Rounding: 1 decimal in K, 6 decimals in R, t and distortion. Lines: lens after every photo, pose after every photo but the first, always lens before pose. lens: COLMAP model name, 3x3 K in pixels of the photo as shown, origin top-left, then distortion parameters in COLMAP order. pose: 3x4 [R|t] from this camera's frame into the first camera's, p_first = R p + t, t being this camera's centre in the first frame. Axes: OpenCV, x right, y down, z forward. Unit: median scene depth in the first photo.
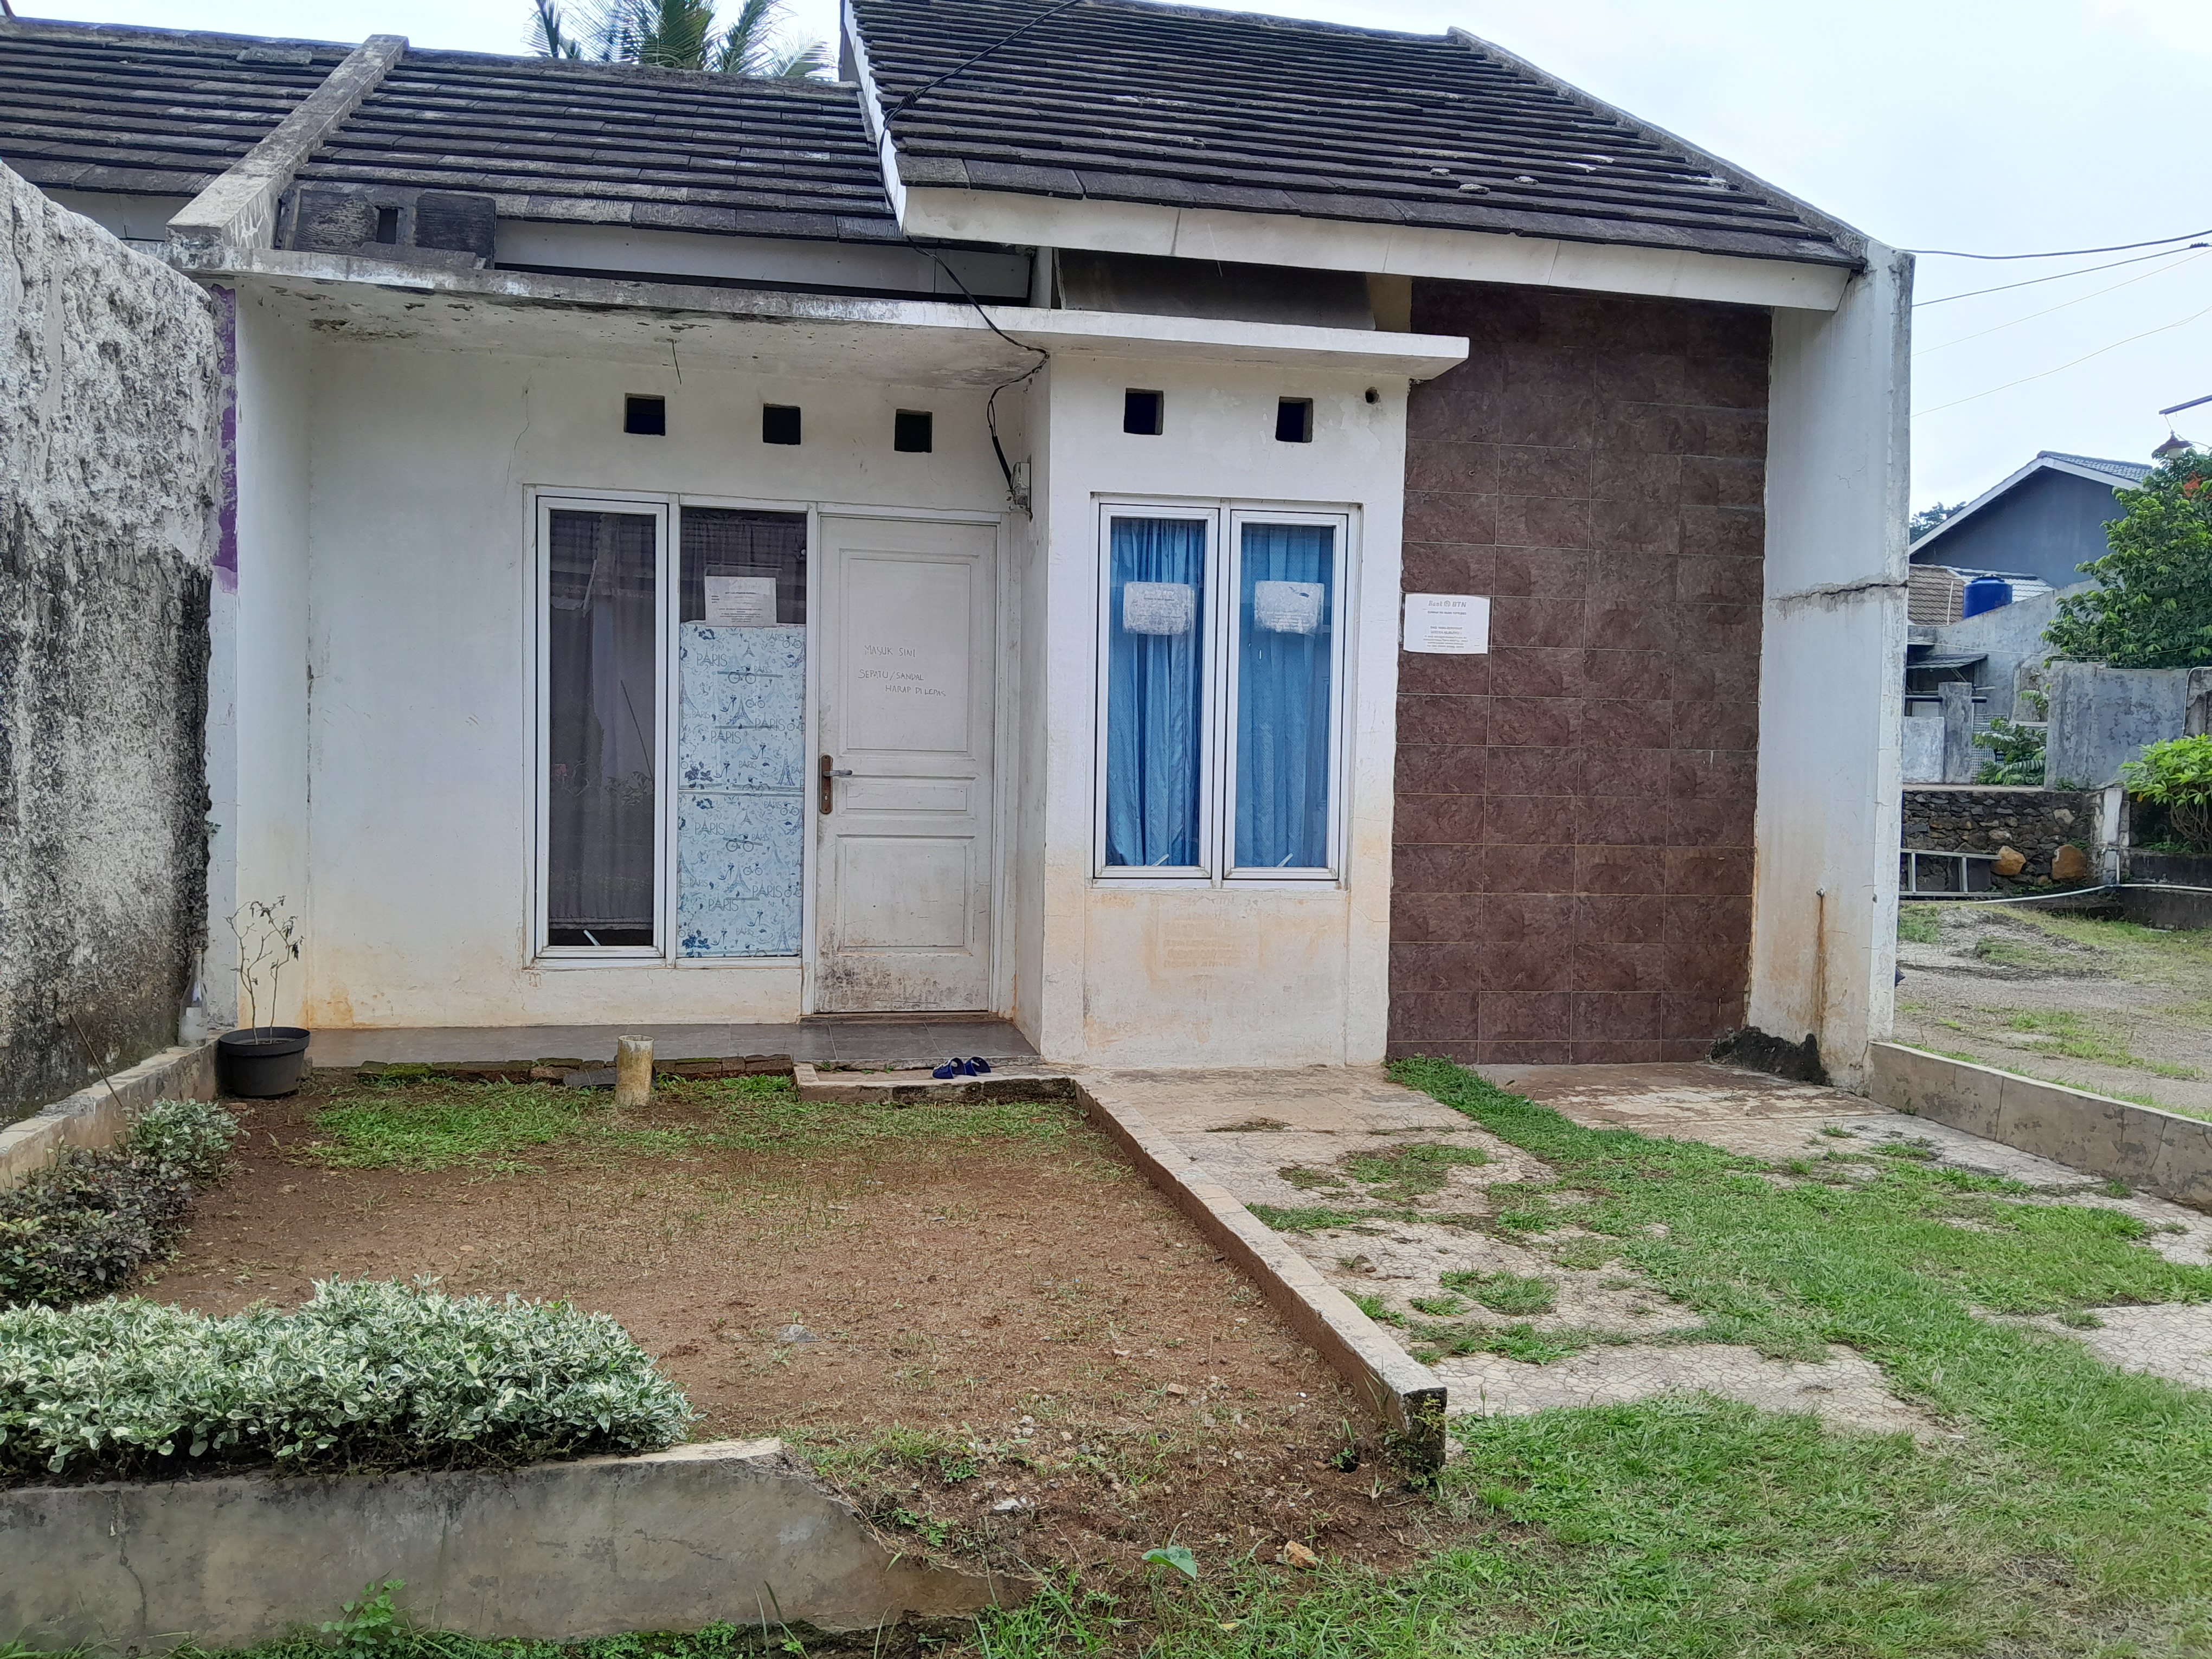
lens RADIAL K [[1736.3, 0, 1091.9], [0, 1736.3, 840.8], [0, 0, 1]] dist [0.071783, -0.130280]
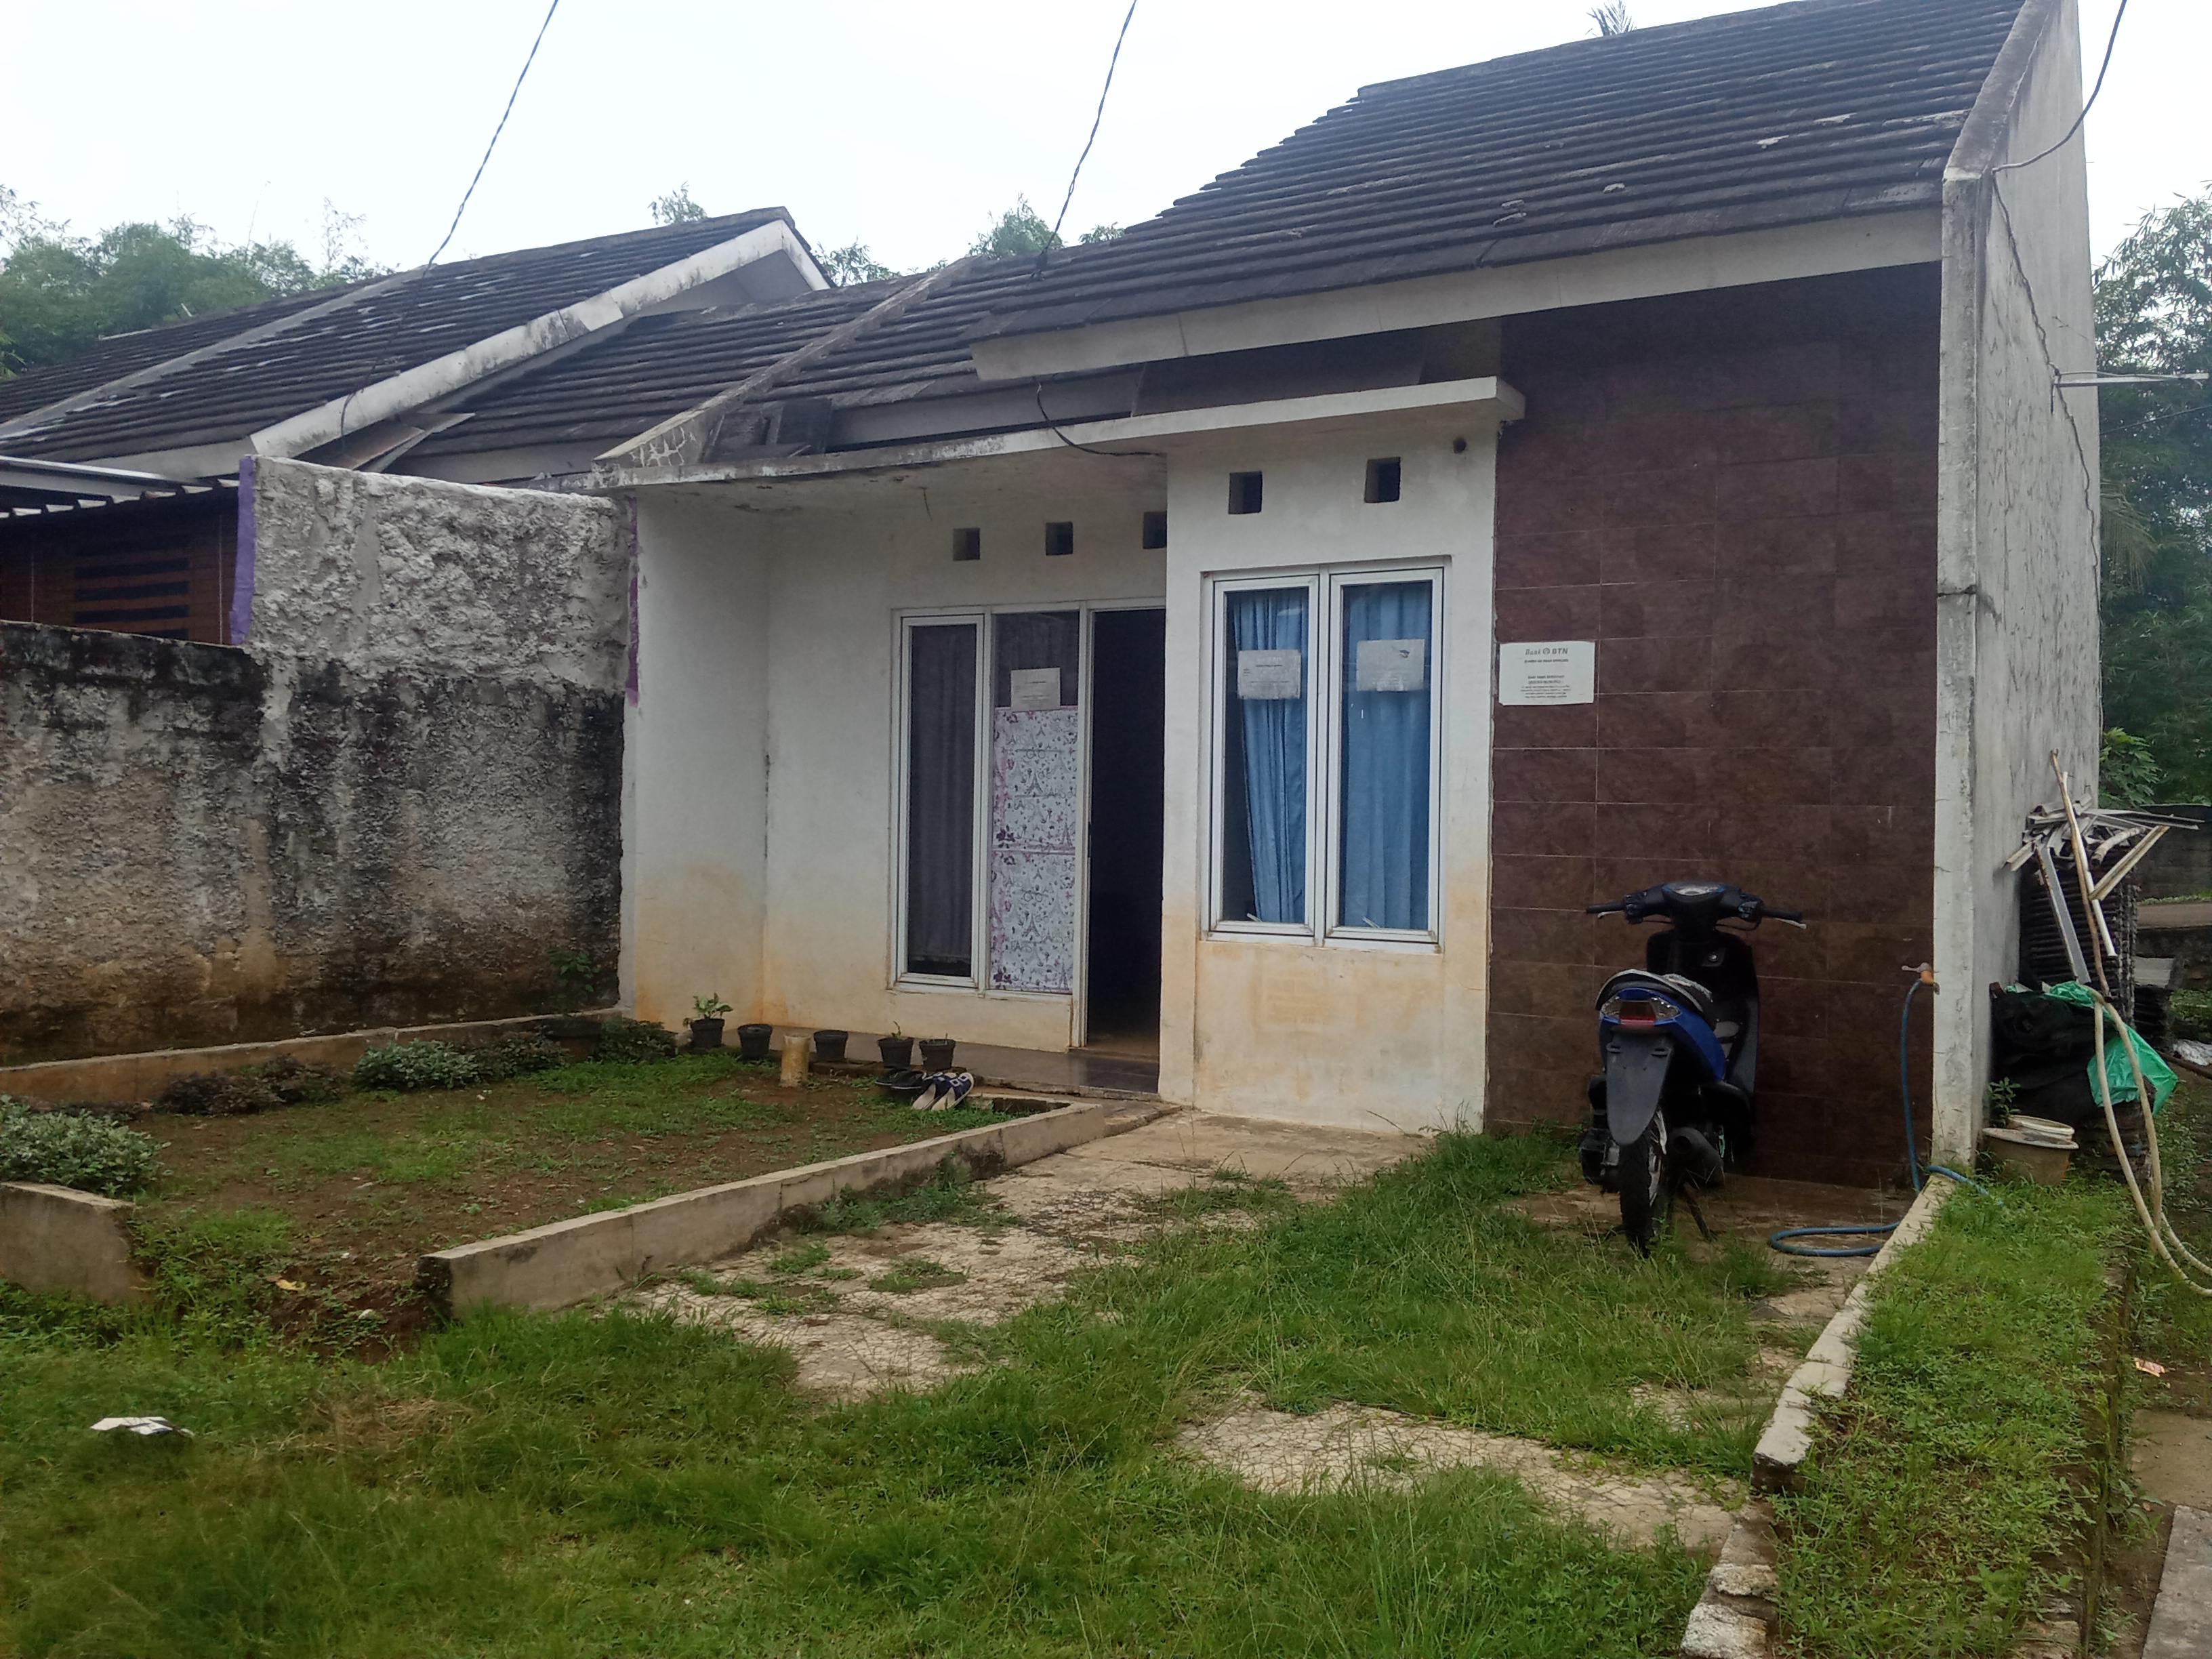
lens RADIAL K [[1840.1, 0, 1103.5], [0, 1840.1, 827.8], [0, 0, 1]] dist [0.068788, -0.107513]
pose [[0.743480, -0.003830, -0.668747, 0.692360], [-0.036817, 0.998233, -0.046649, 0.013166], [0.667743, 0.059304, 0.742025, 0.115166]]
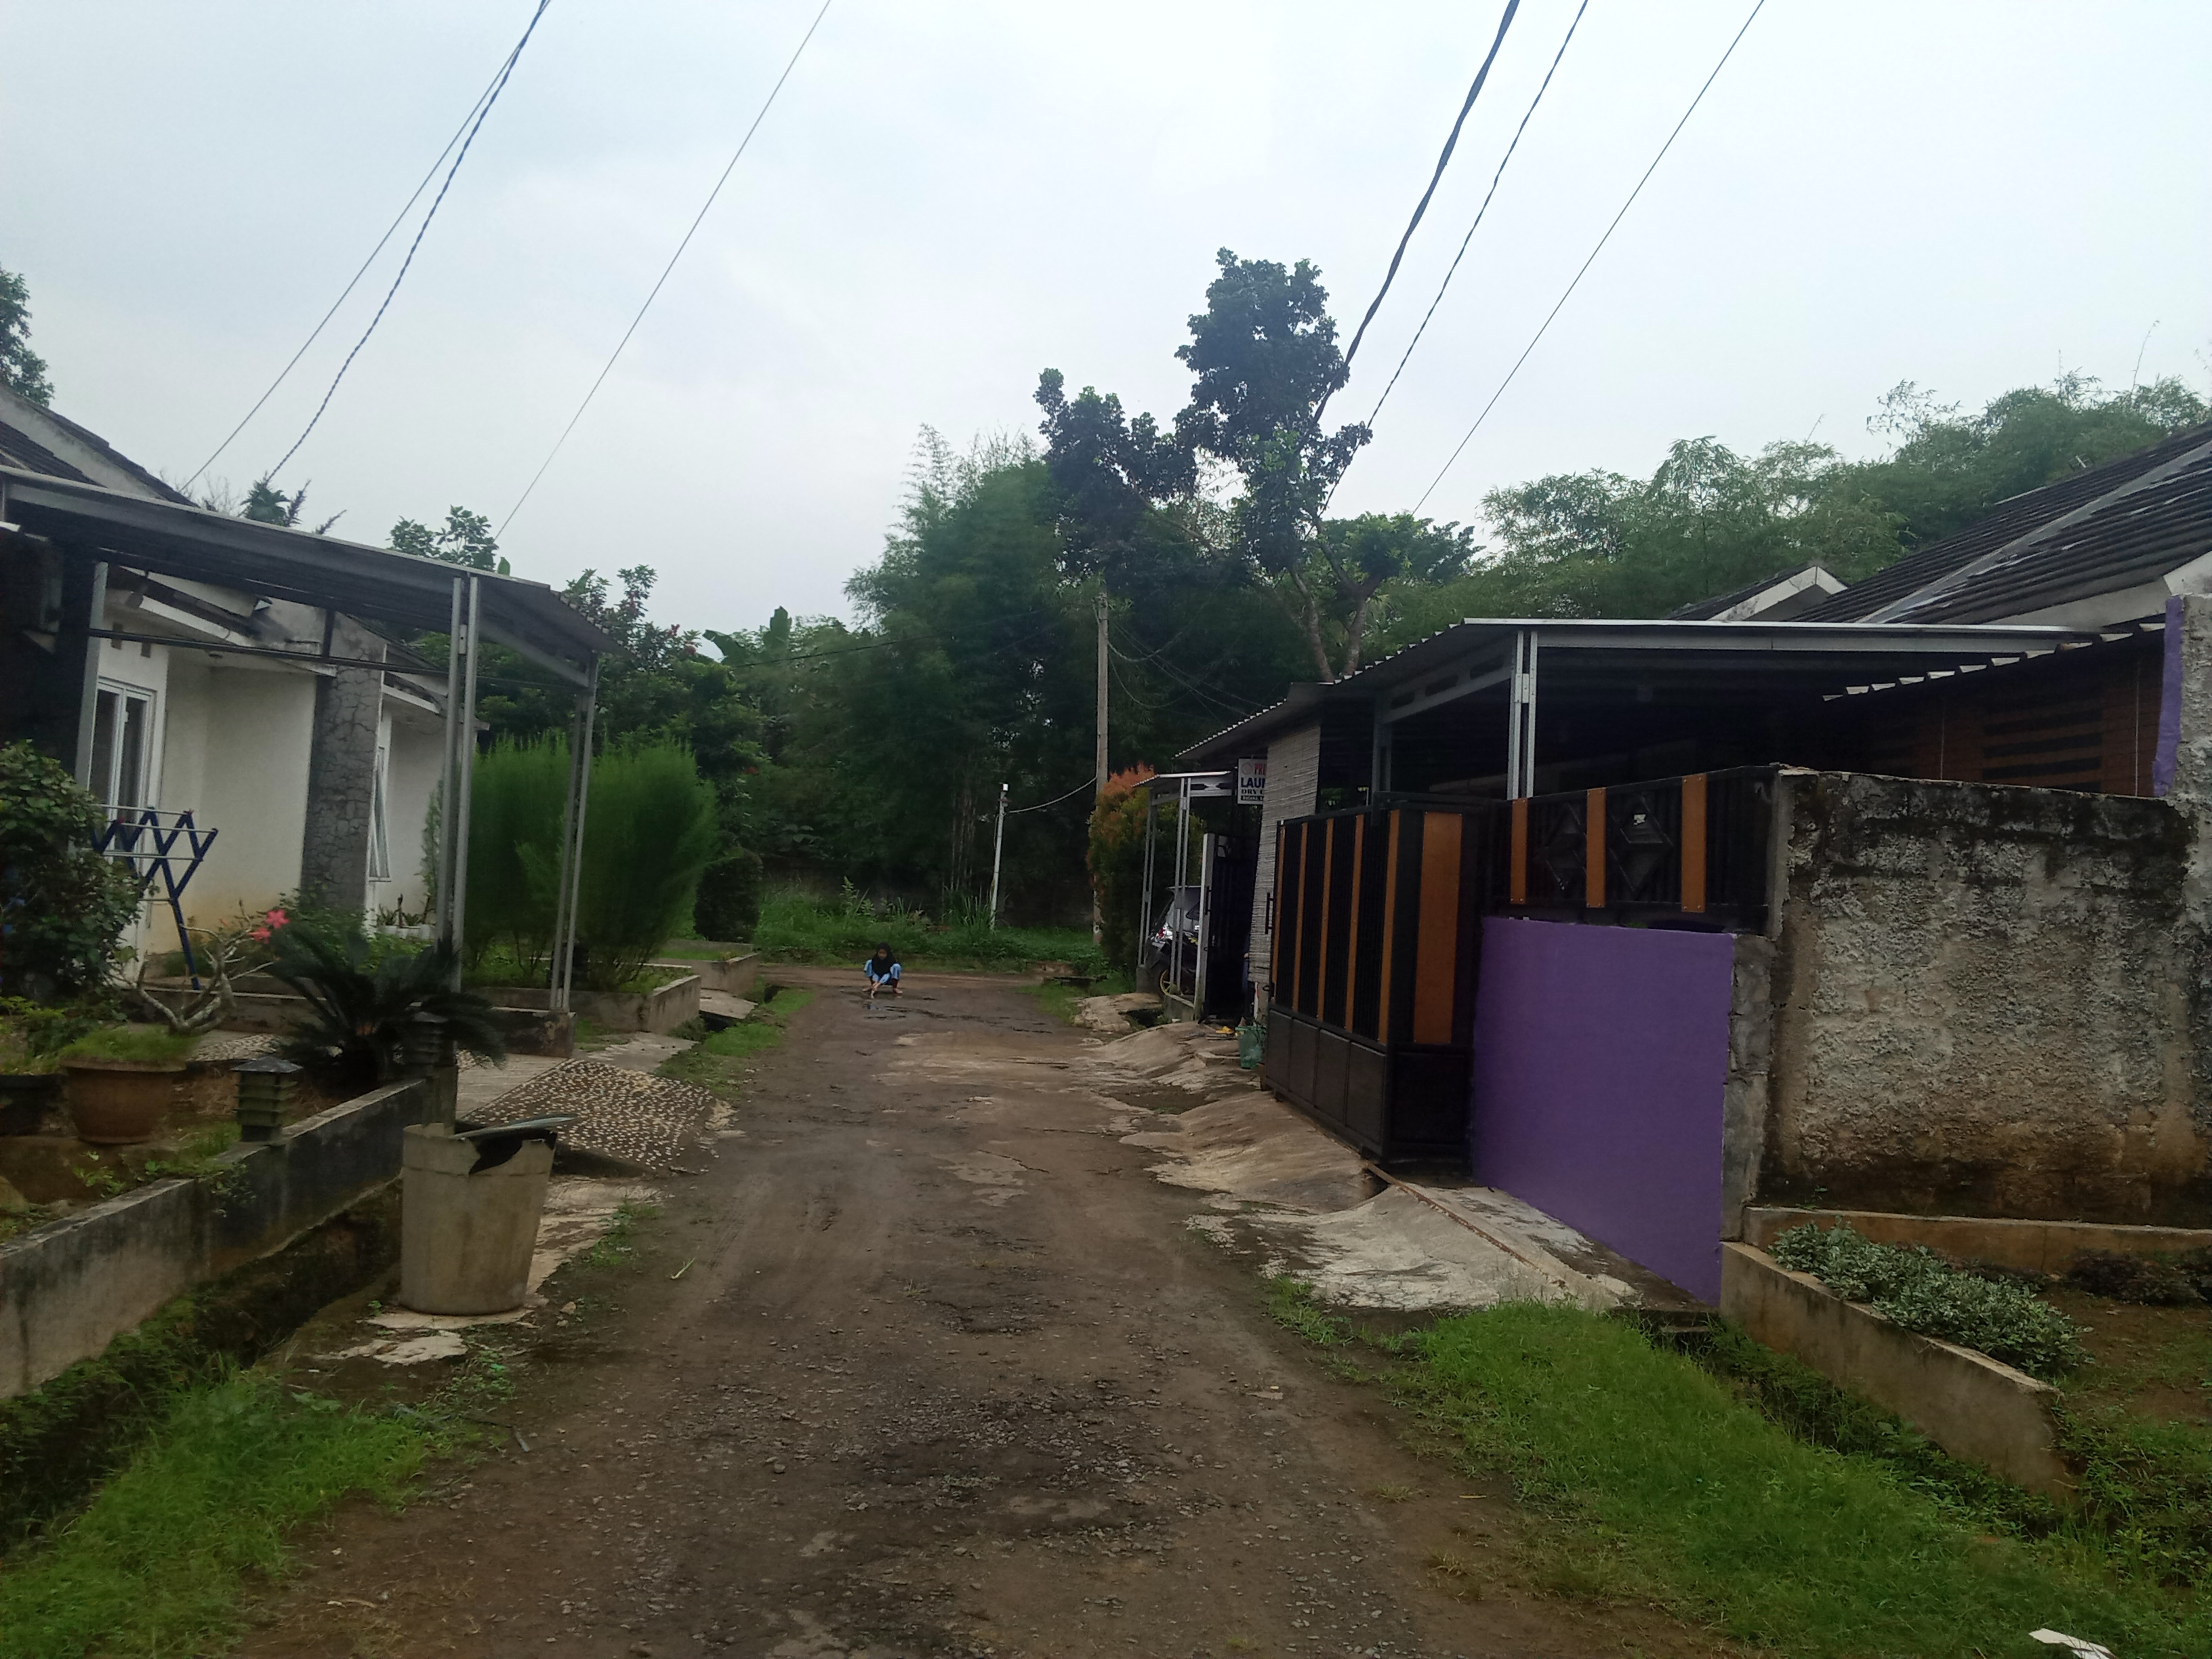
lens RADIAL K [[1840.1, 0, 1111.6], [0, 1840.1, 816.9], [0, 0, 1]] dist [0.068788, -0.107513]
pose [[-0.088710, -0.070042, -0.993592, 0.647105], [-0.109309, 0.992184, -0.060184, 0.008975], [0.990041, 0.103269, -0.095673, 0.106840]]
